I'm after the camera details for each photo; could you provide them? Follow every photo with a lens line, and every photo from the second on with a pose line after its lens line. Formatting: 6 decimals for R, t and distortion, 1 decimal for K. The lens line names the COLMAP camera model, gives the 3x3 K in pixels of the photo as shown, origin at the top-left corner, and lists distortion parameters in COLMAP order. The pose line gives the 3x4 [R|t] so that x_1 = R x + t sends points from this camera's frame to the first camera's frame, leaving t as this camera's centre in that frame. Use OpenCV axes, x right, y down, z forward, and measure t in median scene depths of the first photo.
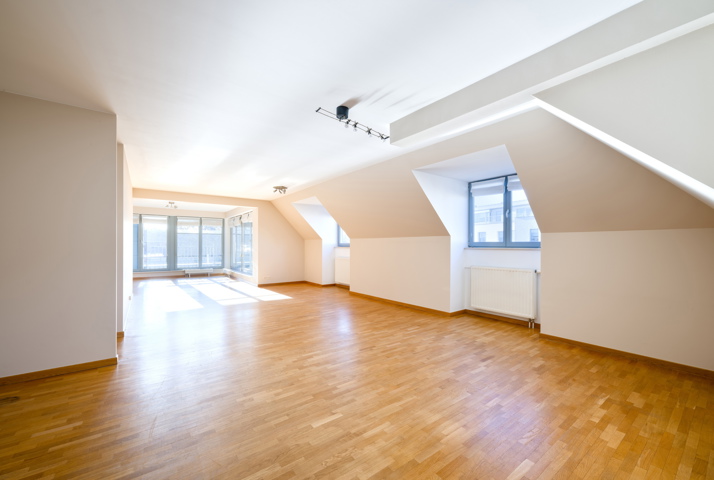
lens RADIAL K [[282.3, 0, 351.1], [0, 282.3, 247.1], [0, 0, 1]] dist [0.002535, 0.000114]
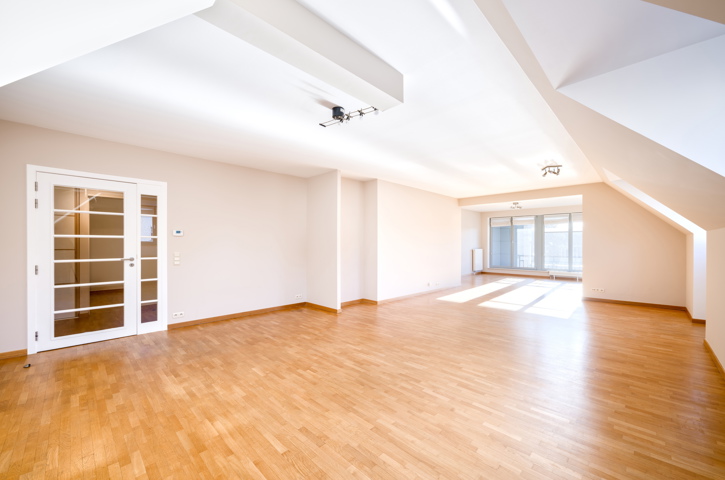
lens RADIAL K [[289.1, 0, 364.3], [0, 289.1, 244.2], [0, 0, 1]] dist [-0.004487, 0.000019]
pose [[0.160973, -0.005911, -0.986941, 0.260066], [-0.004248, 0.999969, -0.006682, 0.000316], [0.986950, 0.005268, 0.160943, 0.240392]]
